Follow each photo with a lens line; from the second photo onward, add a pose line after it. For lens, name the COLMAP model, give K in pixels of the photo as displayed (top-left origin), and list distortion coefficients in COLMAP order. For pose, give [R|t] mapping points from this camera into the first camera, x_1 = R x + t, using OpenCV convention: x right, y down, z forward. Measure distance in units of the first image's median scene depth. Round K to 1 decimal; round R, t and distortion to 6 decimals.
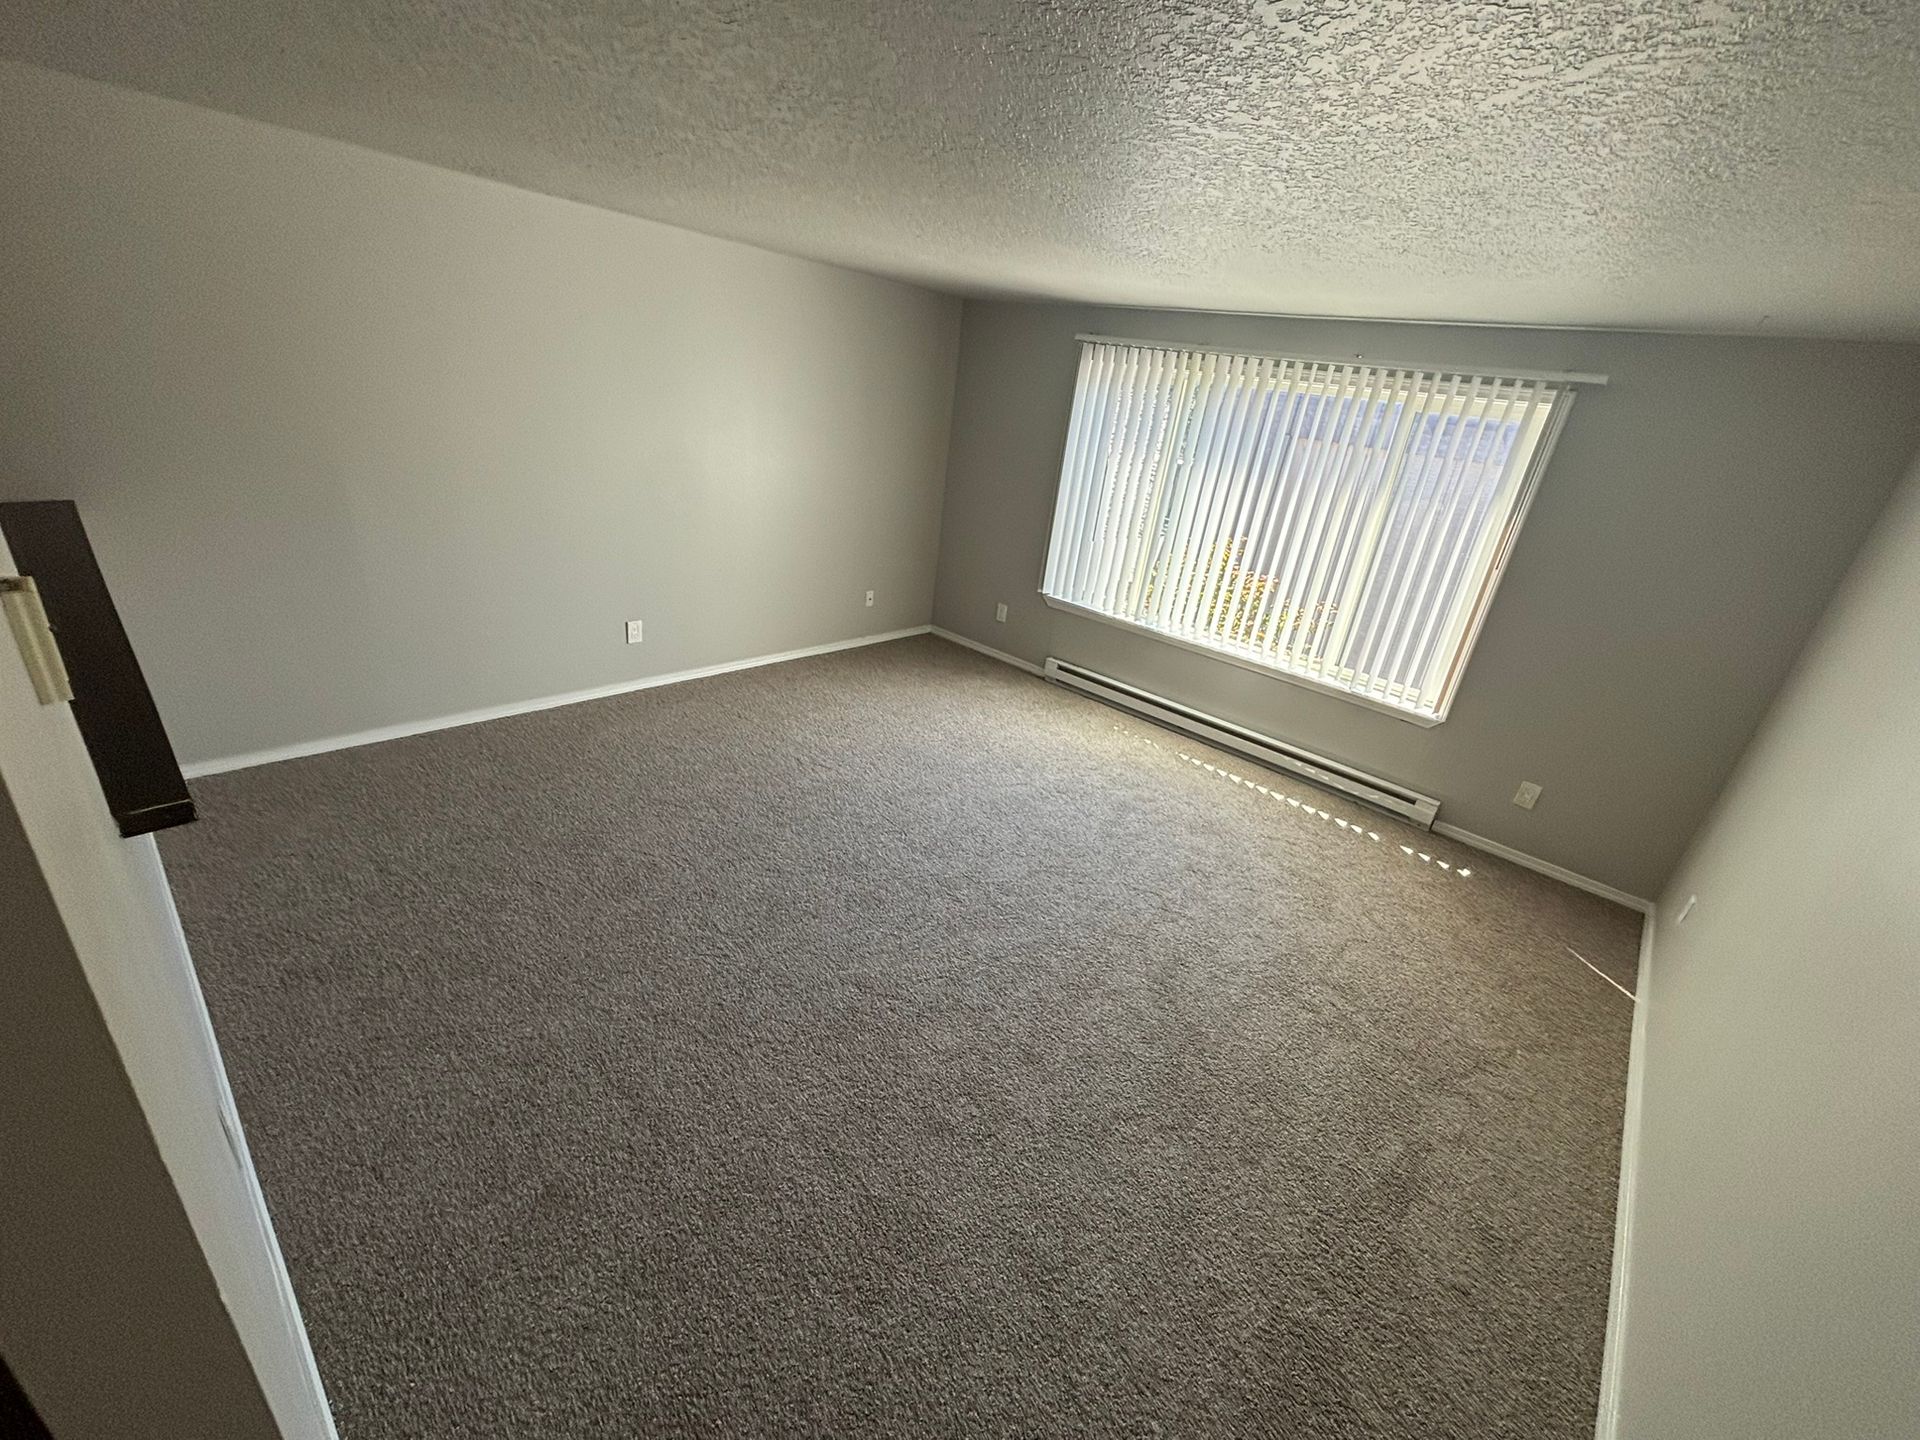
lens RADIAL K [[766.5, 0, 947.4], [0, 766.5, 716.5], [0, 0, 1]] dist [-0.011612, -0.000553]
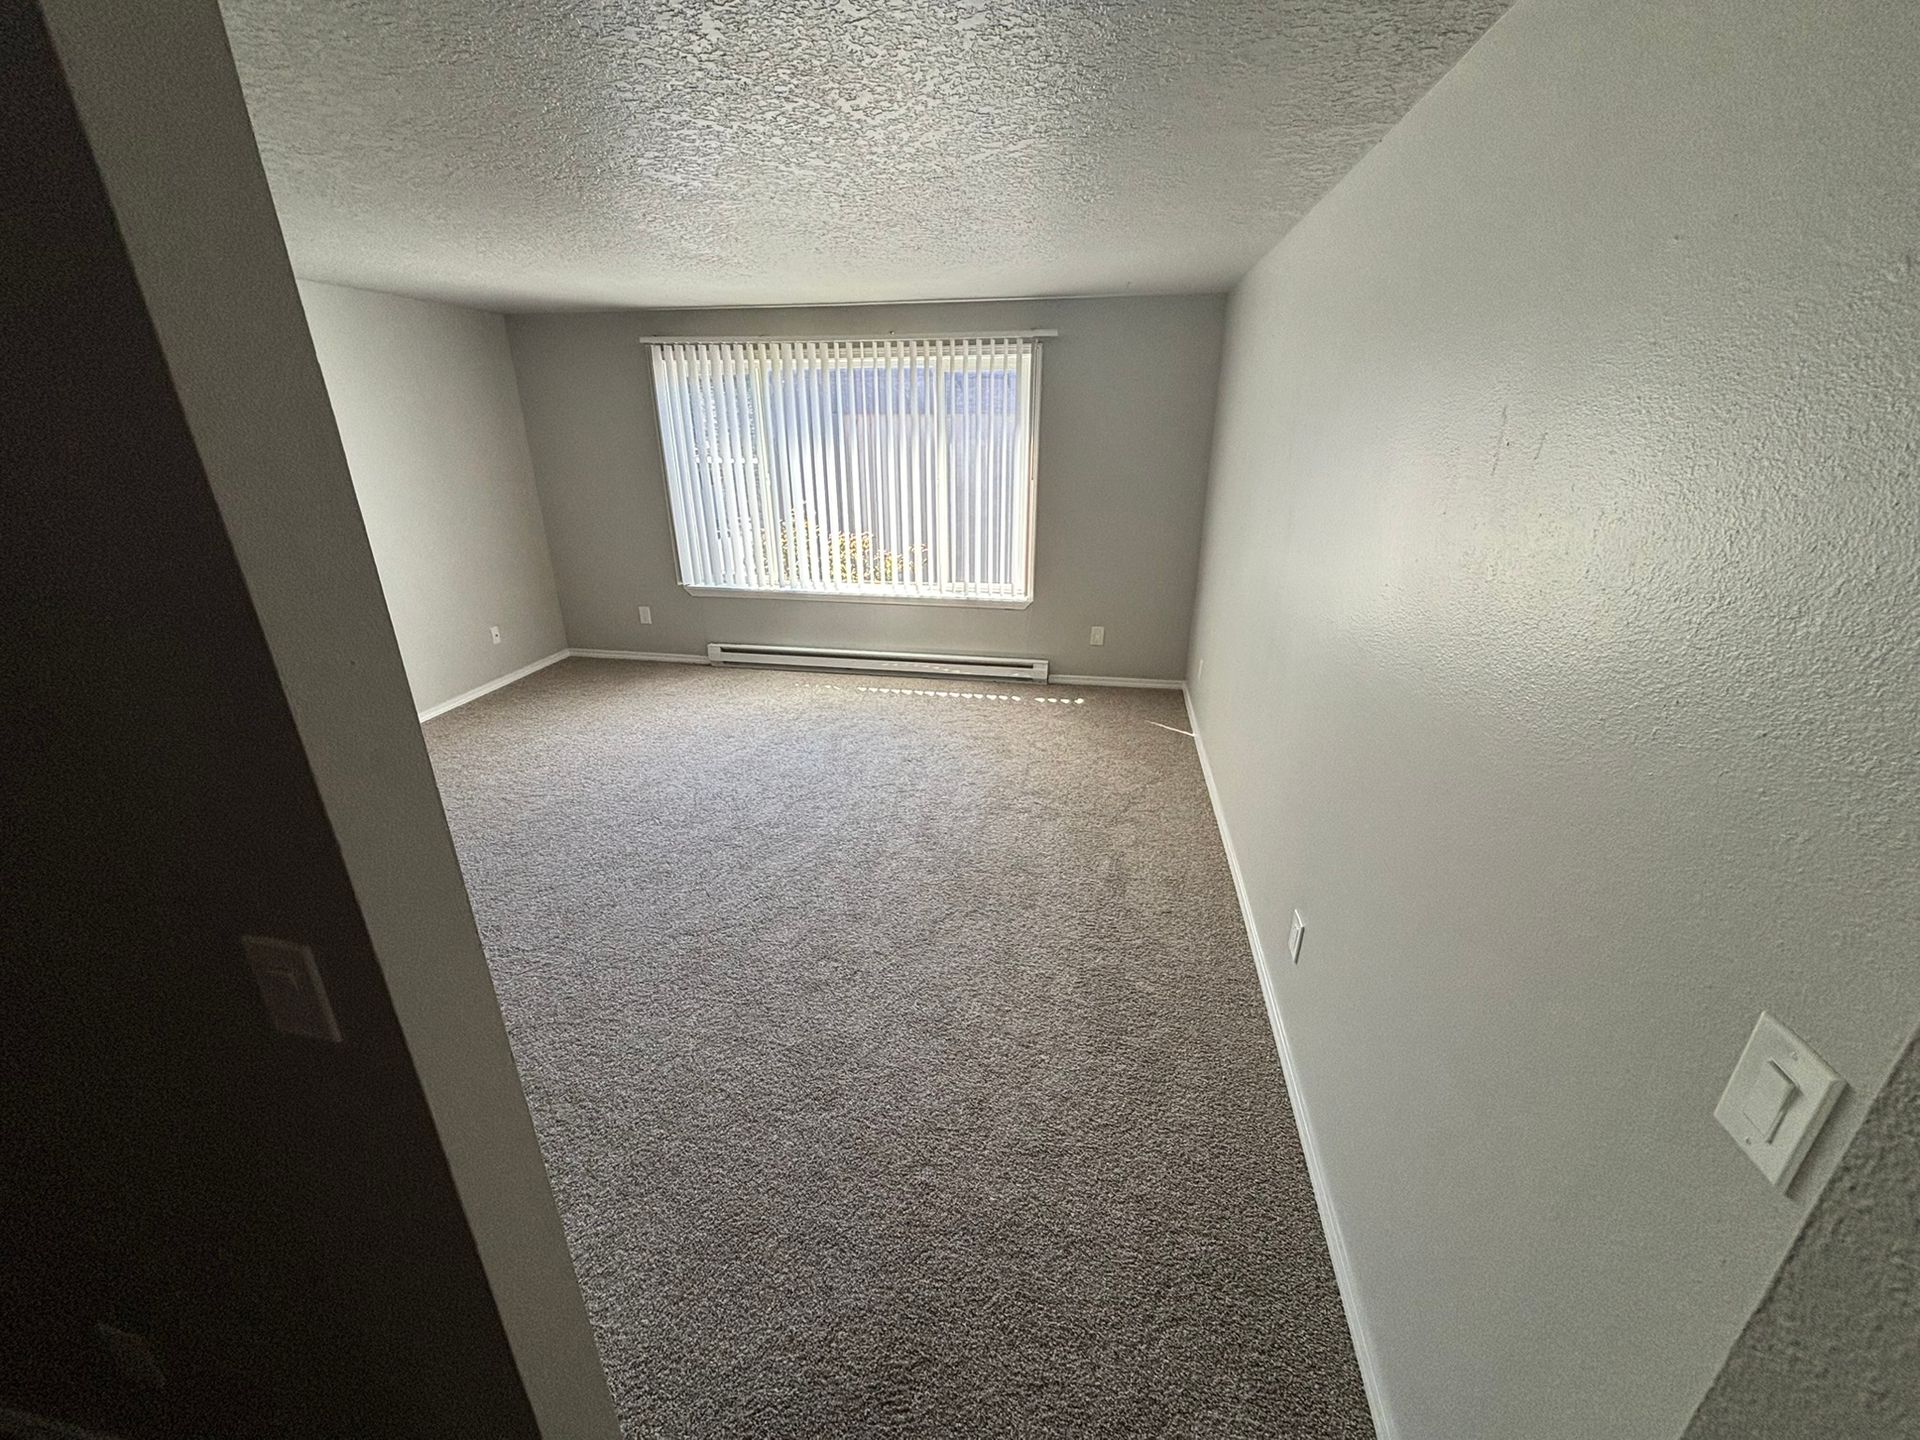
lens RADIAL K [[777.3, 0, 955.2], [0, 777.3, 717.3], [0, 0, 1]] dist [0.001724, -0.000168]
pose [[0.836527, -0.302744, 0.456693, -0.144168], [0.305180, 0.949678, 0.070546, 0.065486], [-0.455068, 0.080360, 0.886823, -0.122687]]
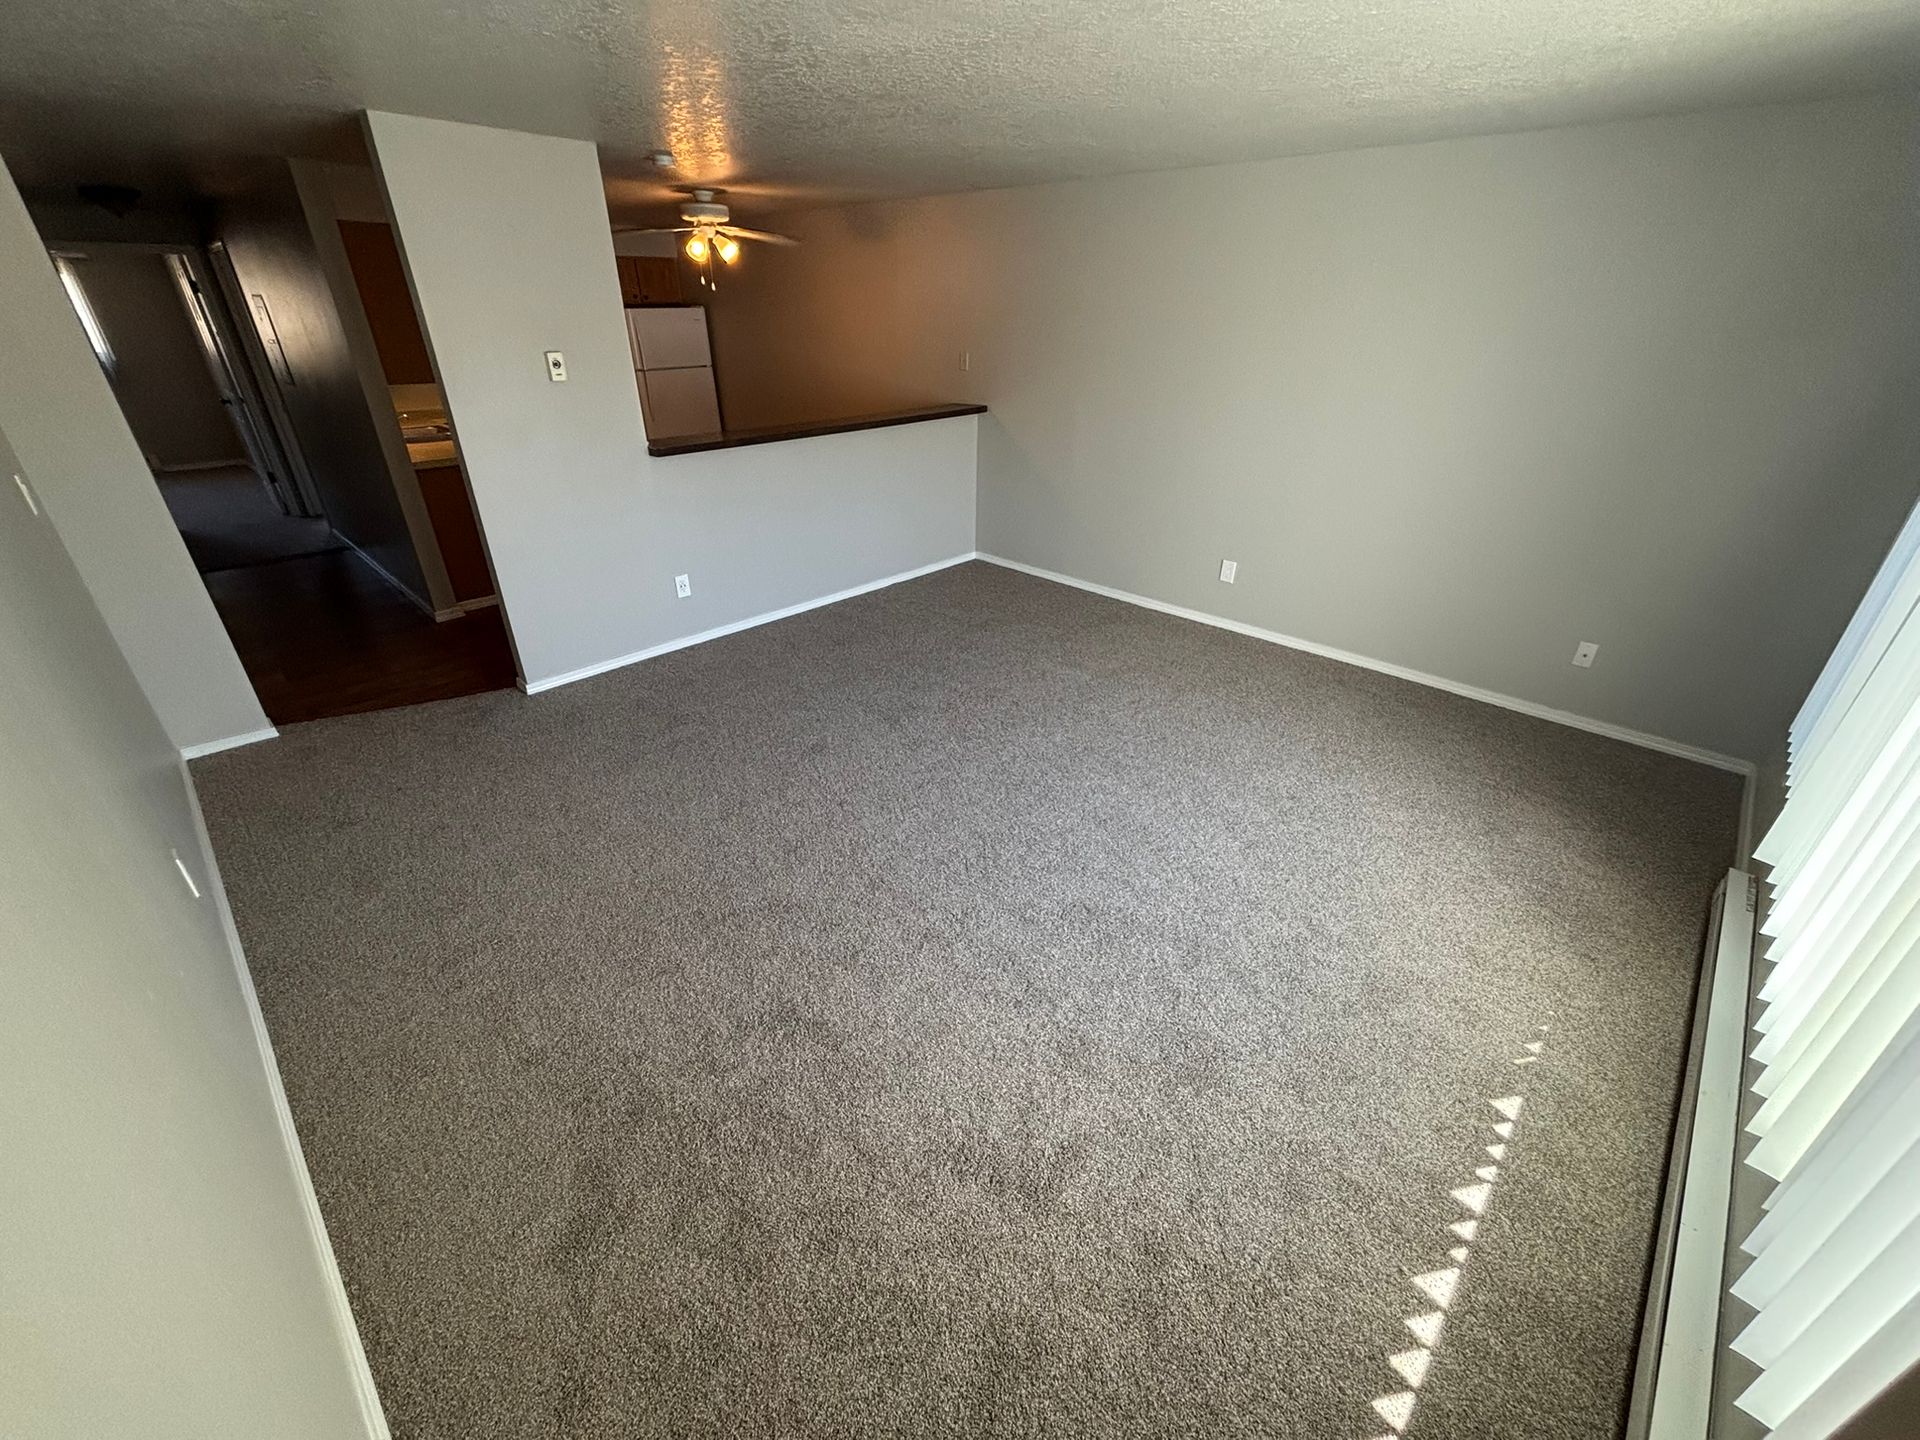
lens RADIAL K [[771.8, 0, 961.3], [0, 771.8, 726.1], [0, 0, 1]] dist [0.002378, -0.000040]
pose [[-0.016000, 0.371828, -0.928164, 0.773215], [-0.407100, 0.845434, 0.345704, -0.173410], [0.913244, 0.383386, 0.137844, 0.704324]]
